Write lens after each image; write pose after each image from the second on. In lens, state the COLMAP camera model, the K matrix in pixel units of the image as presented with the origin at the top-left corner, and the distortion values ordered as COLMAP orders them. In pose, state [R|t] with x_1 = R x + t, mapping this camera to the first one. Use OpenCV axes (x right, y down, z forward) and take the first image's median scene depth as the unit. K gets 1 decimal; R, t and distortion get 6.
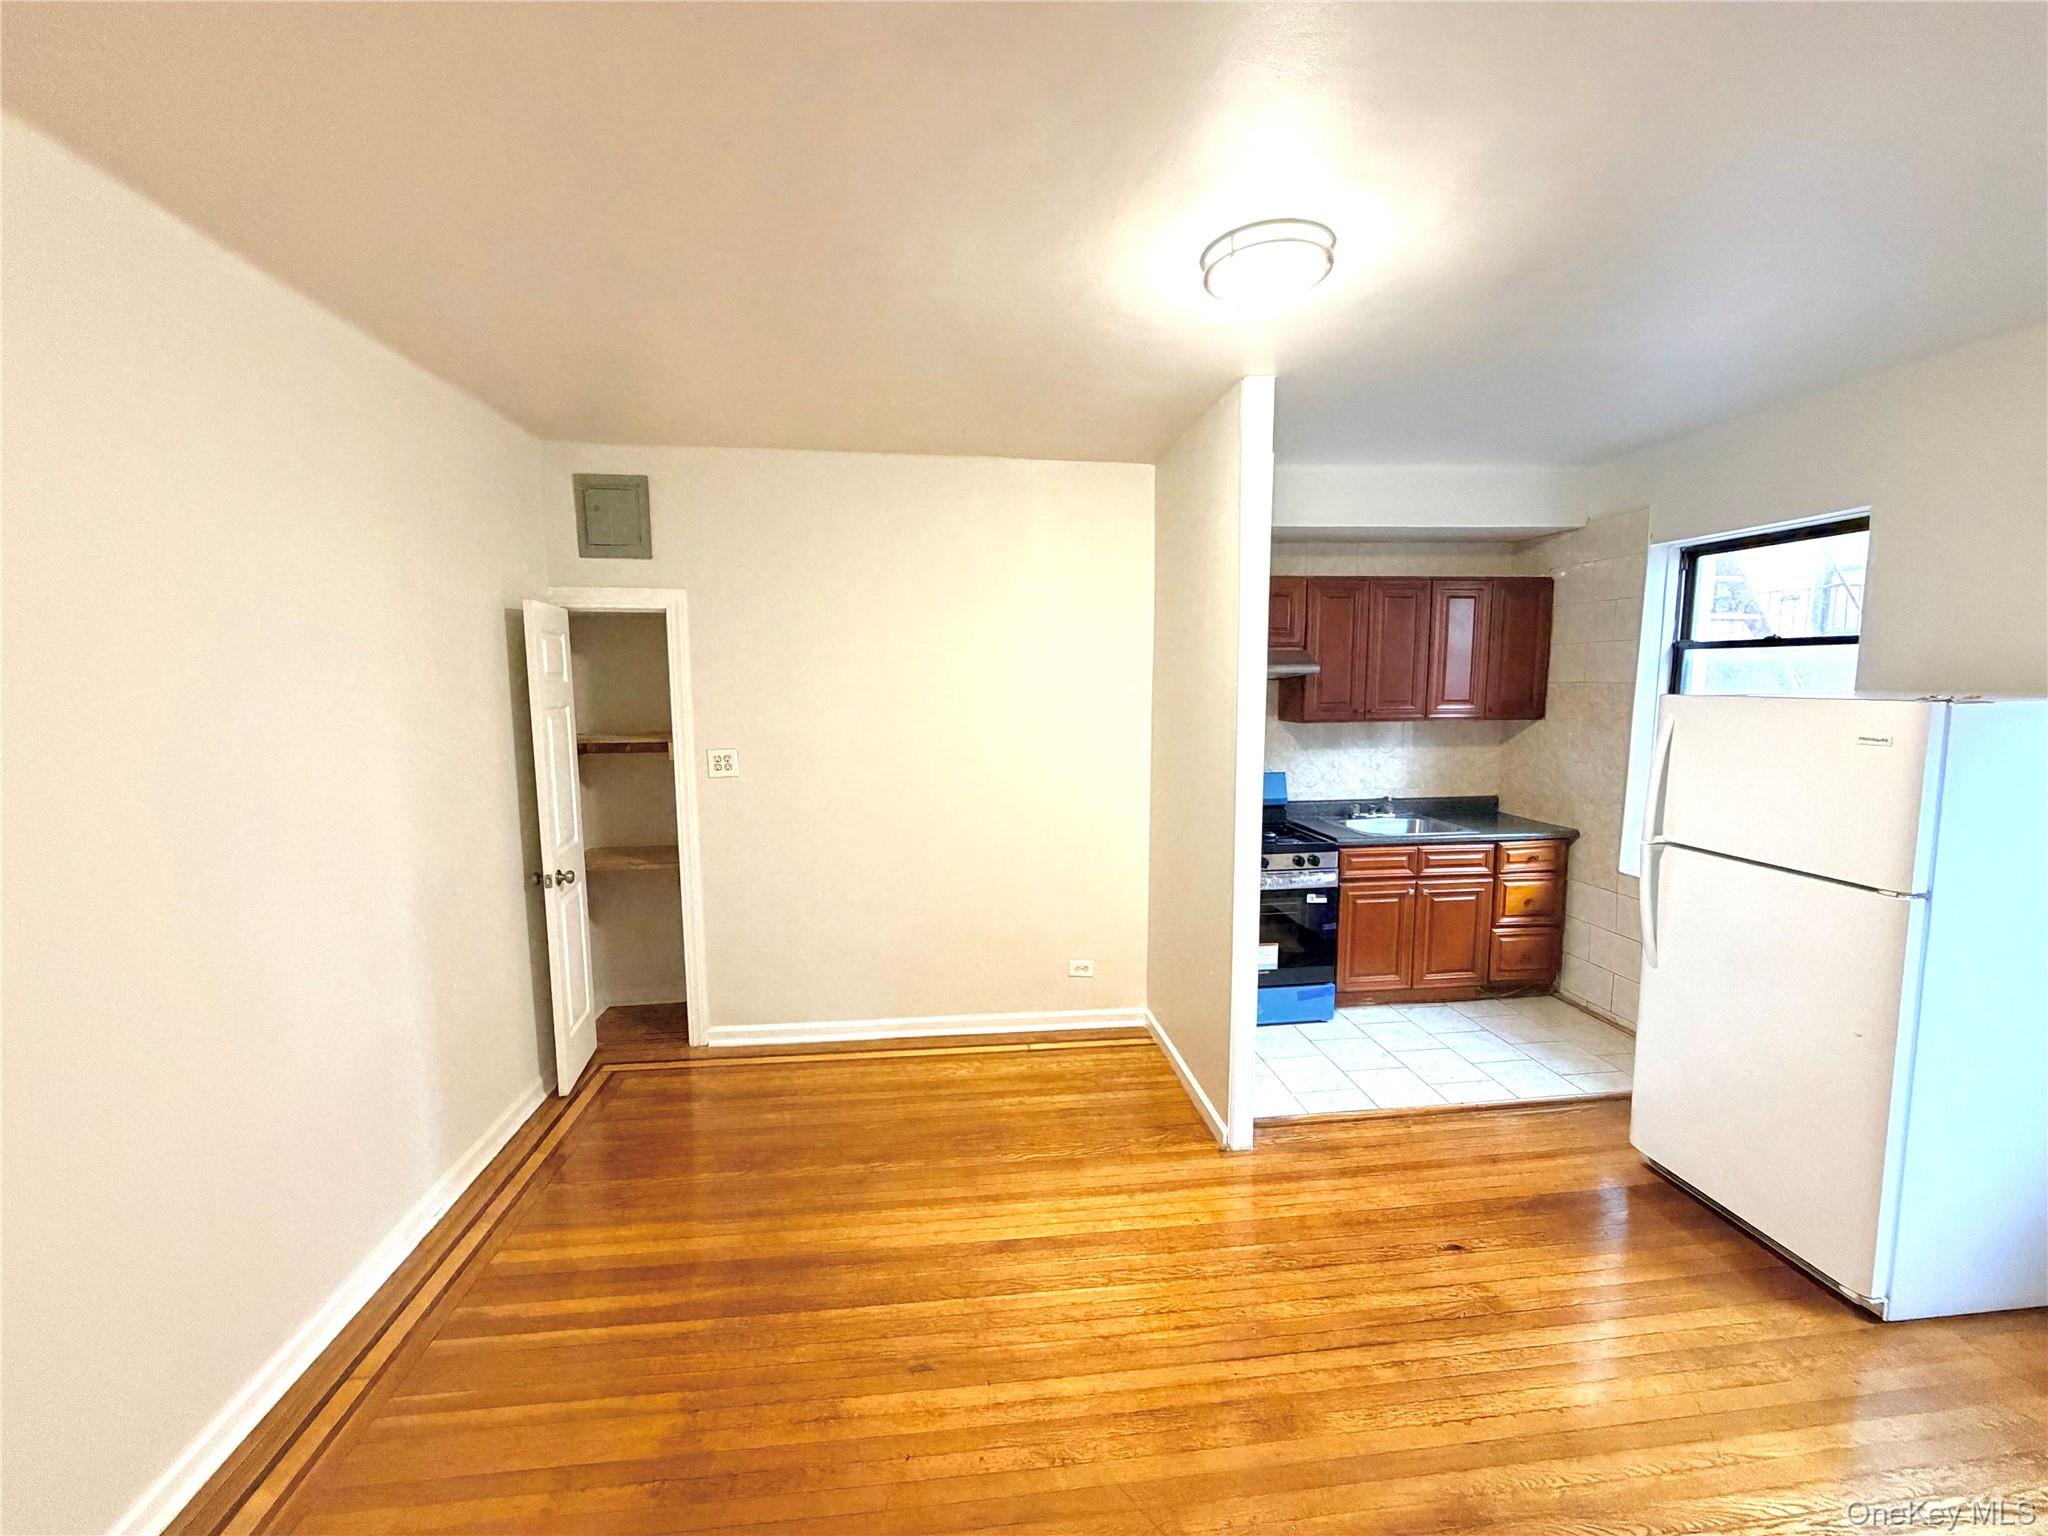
lens RADIAL K [[814.6, 0, 1016.7], [0, 814.6, 768.7], [0, 0, 1]] dist [0.000843, 0.000201]
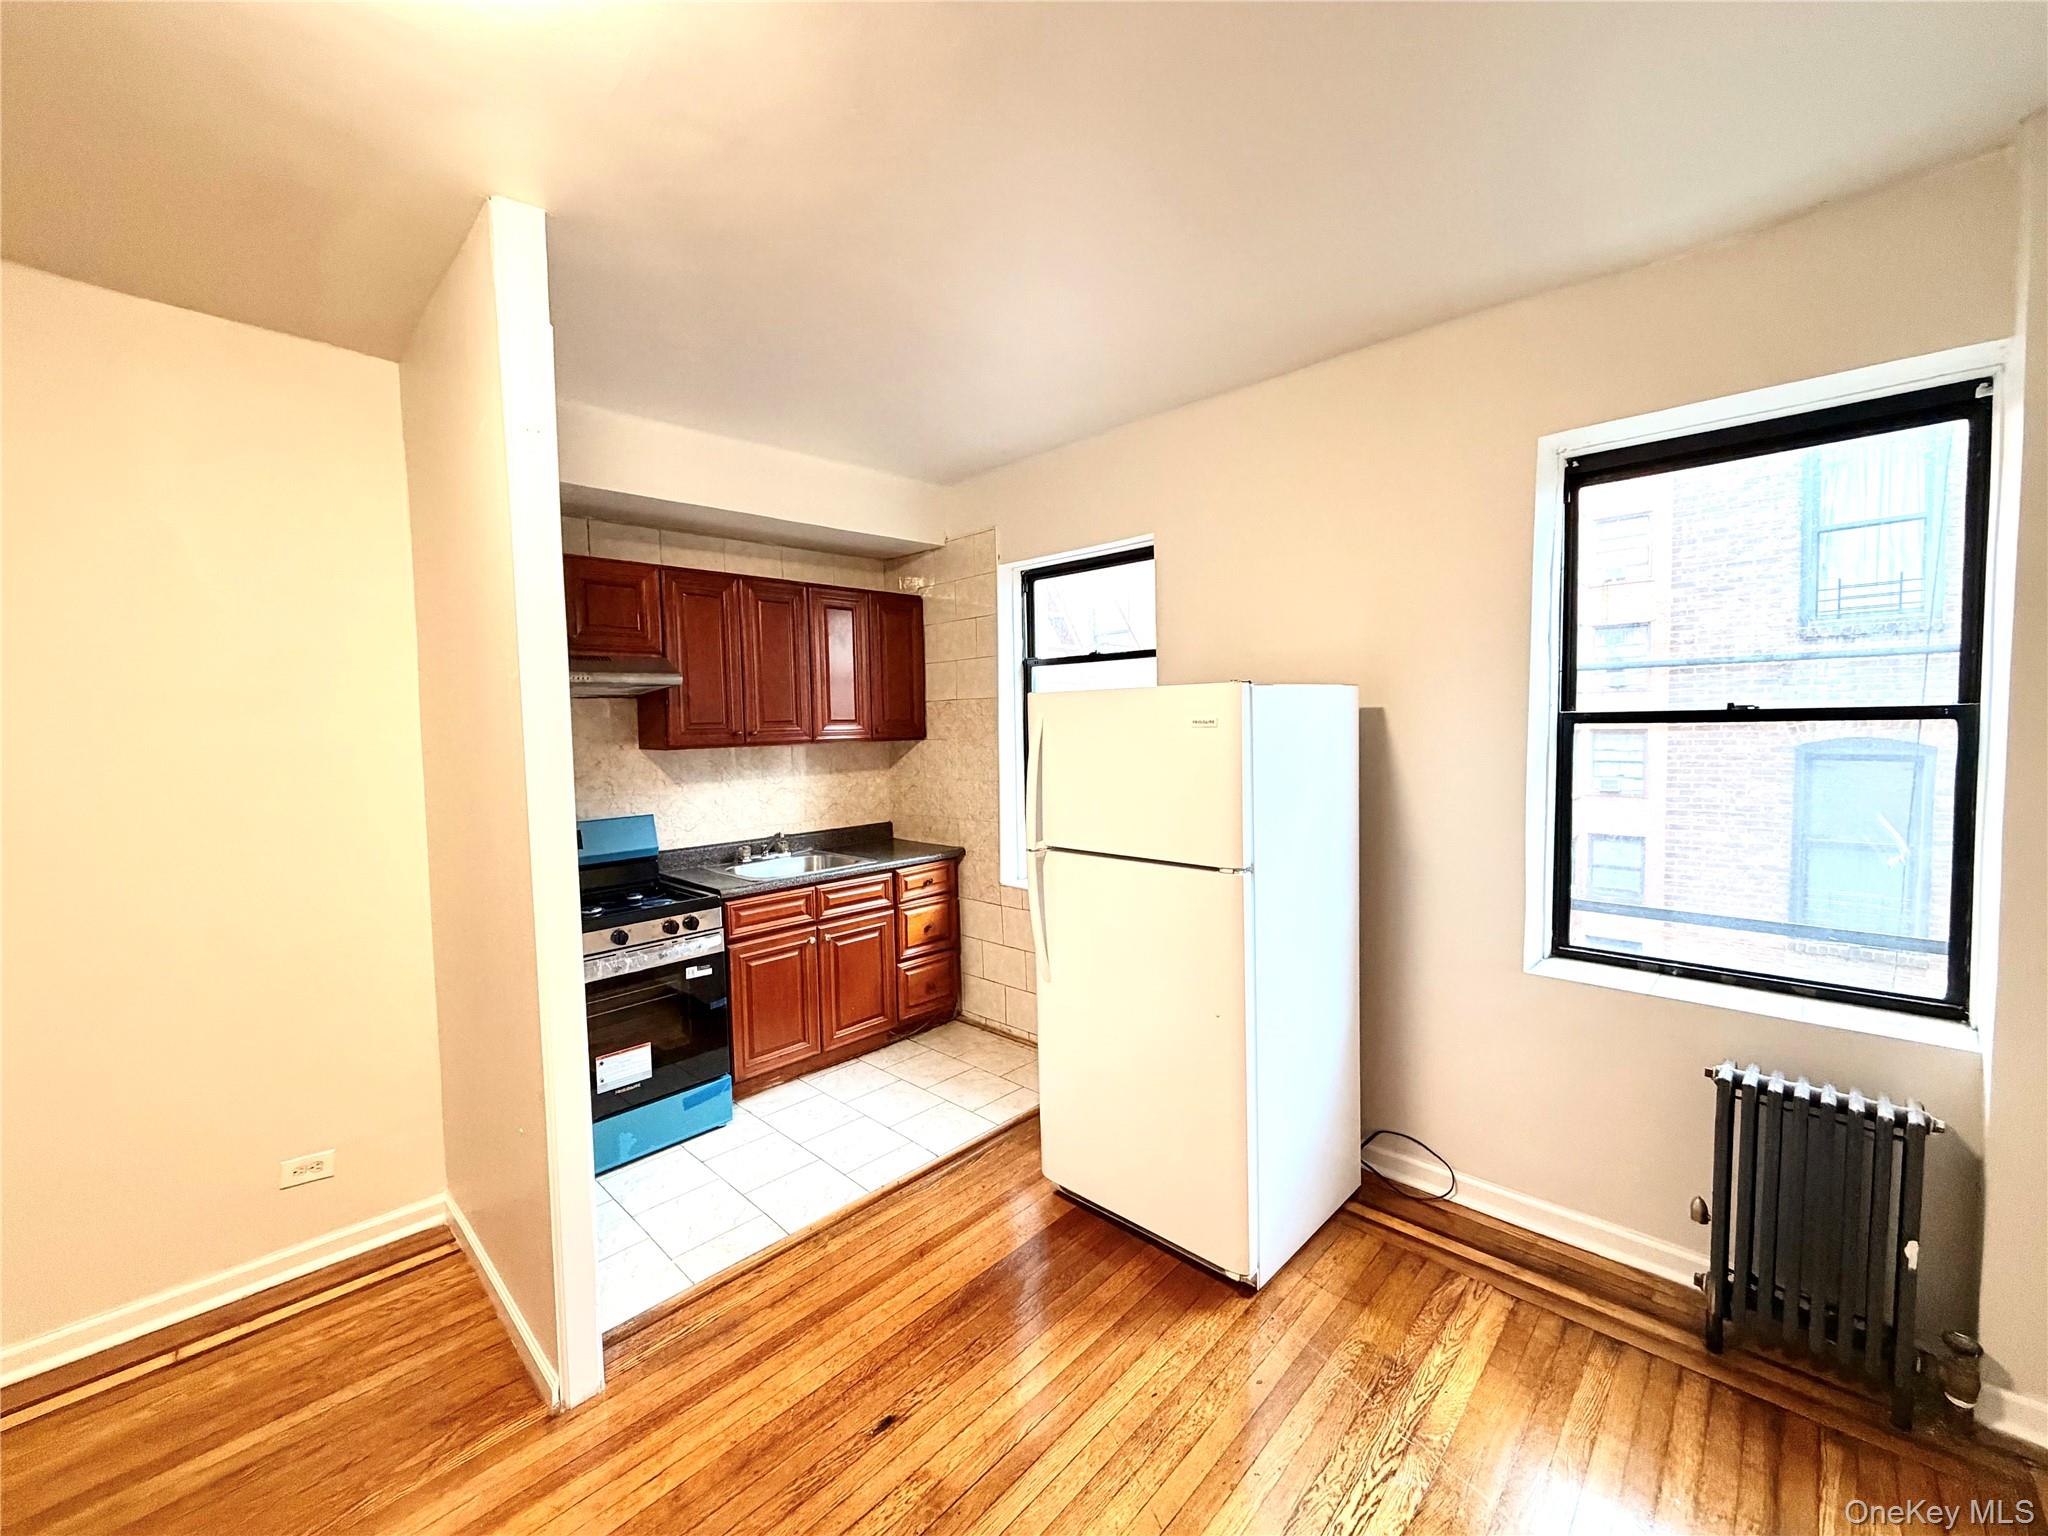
lens RADIAL K [[814.6, 0, 1016.7], [0, 814.6, 768.7], [0, 0, 1]] dist [0.000843, 0.000201]
pose [[0.771568, -0.046372, 0.634455, 0.118137], [0.087054, 0.995654, -0.033095, 0.018938], [-0.630163, 0.080767, 0.772251, 0.193653]]
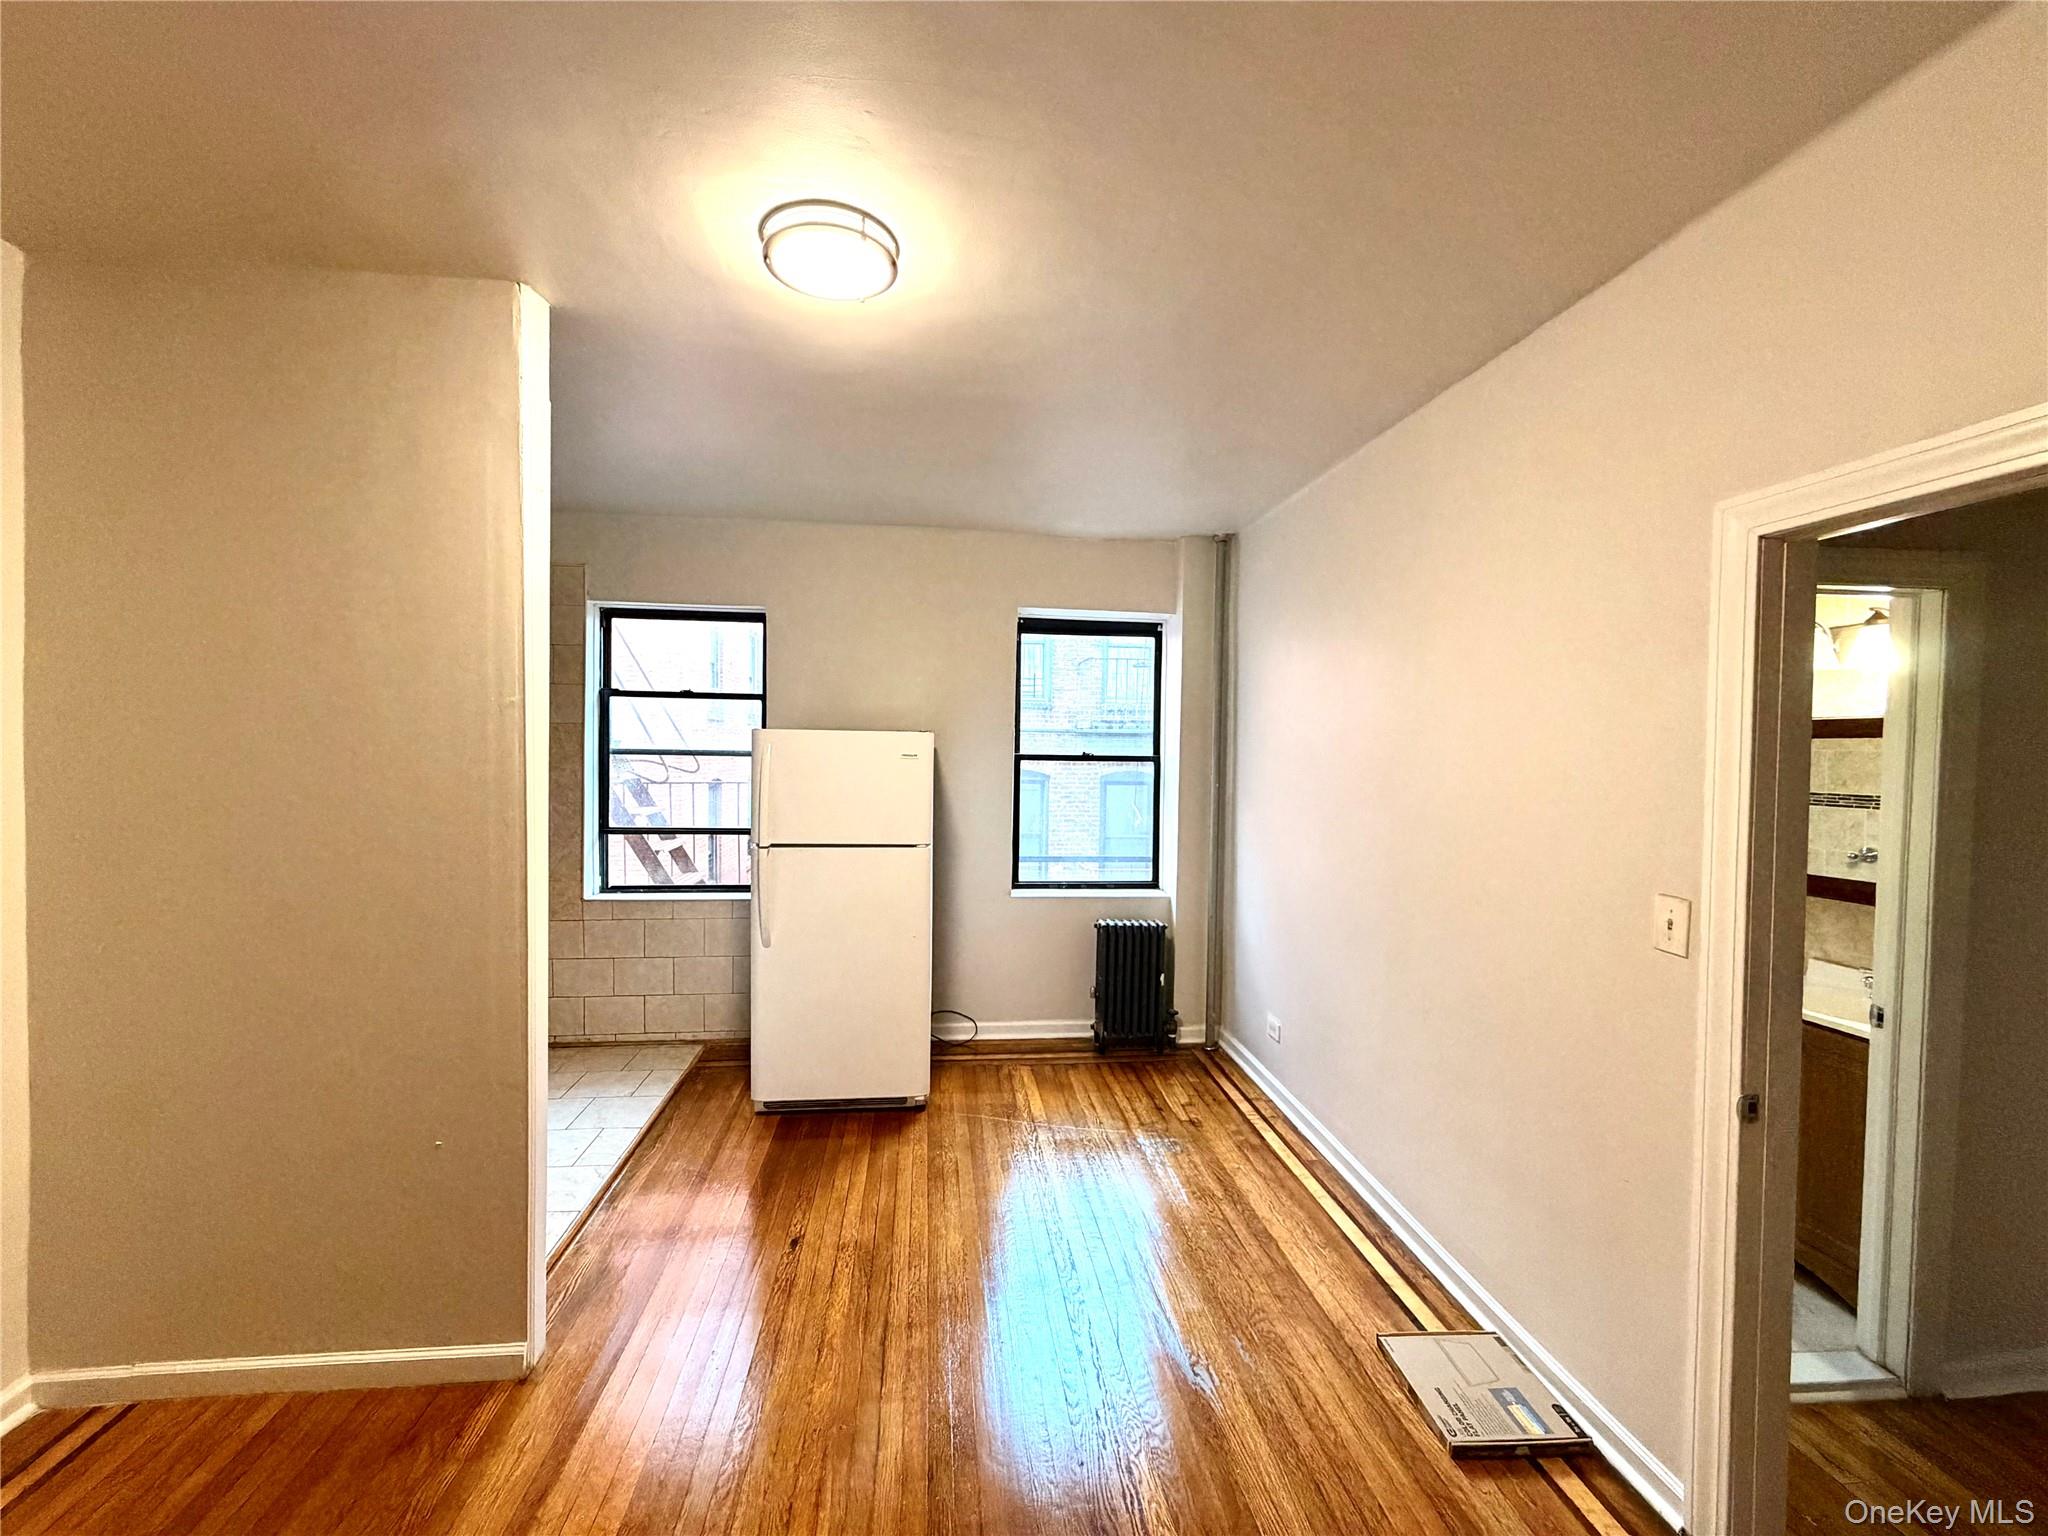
lens RADIAL K [[814.2, 0, 1024.0], [0, 814.2, 768.0], [0, 0, 1]] dist [0.000485, 0.000105]
pose [[-0.002796, -0.019211, 0.999812, -0.321365], [0.095148, 0.995274, 0.019390, -0.011015], [-0.995459, 0.095184, -0.000955, 0.410243]]
